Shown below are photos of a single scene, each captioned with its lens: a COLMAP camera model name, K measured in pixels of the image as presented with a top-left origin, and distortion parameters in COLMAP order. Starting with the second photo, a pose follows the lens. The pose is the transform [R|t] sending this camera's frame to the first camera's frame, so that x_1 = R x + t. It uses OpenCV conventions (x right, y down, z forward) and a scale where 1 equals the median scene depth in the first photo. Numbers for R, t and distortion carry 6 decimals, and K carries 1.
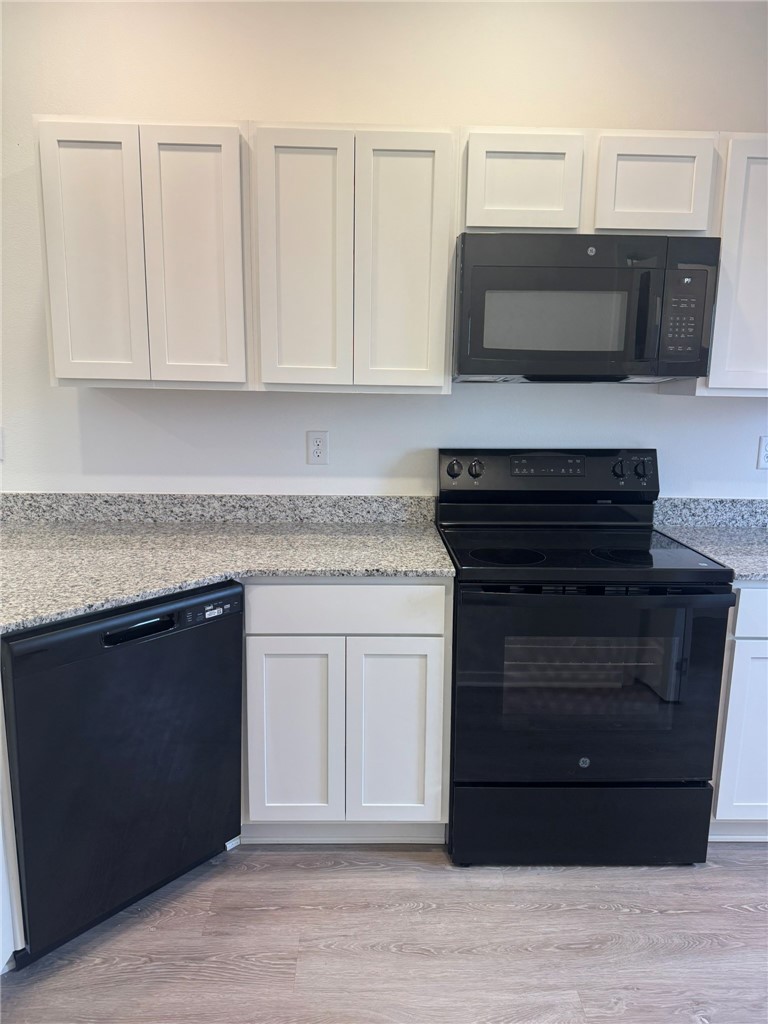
lens RADIAL K [[712.9, 0, 384.0], [0, 712.9, 512.0], [0, 0, 1]] dist [0.066599, -0.082409]
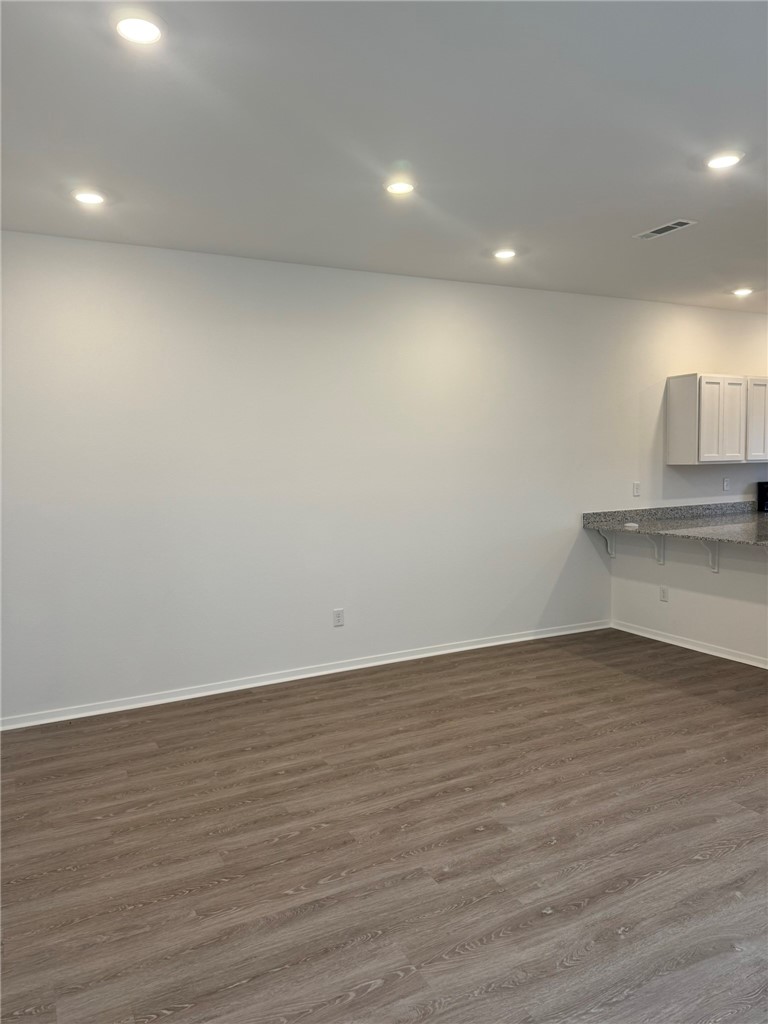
lens RADIAL K [[712.9, 0, 384.0], [0, 712.9, 512.0], [0, 0, 1]] dist [0.066599, -0.082409]
pose [[0.898930, -0.064988, 0.433246, -2.395719], [0.128325, 0.984620, -0.118562, 0.163861], [-0.418877, 0.162175, 0.893443, -0.848024]]
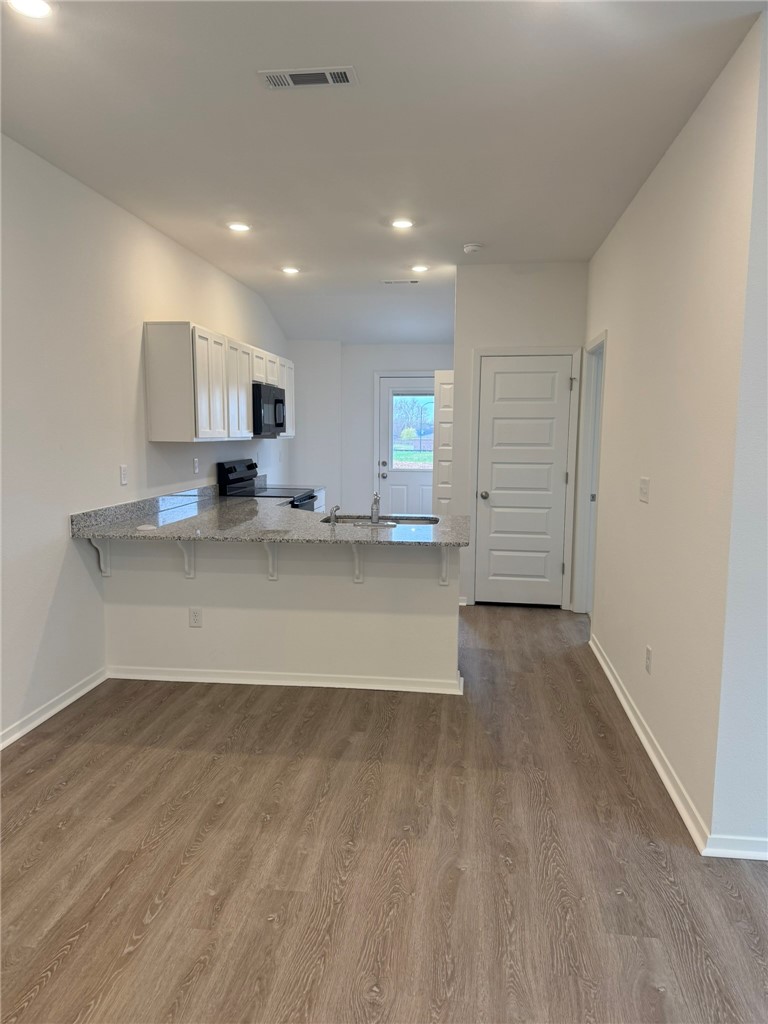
lens RADIAL K [[712.9, 0, 384.0], [0, 712.9, 512.0], [0, 0, 1]] dist [0.066599, -0.082409]
pose [[0.147509, -0.126332, 0.980959, -2.175665], [0.210021, 0.973192, 0.093751, -0.037693], [-0.966505, 0.192193, 0.170087, 0.086459]]
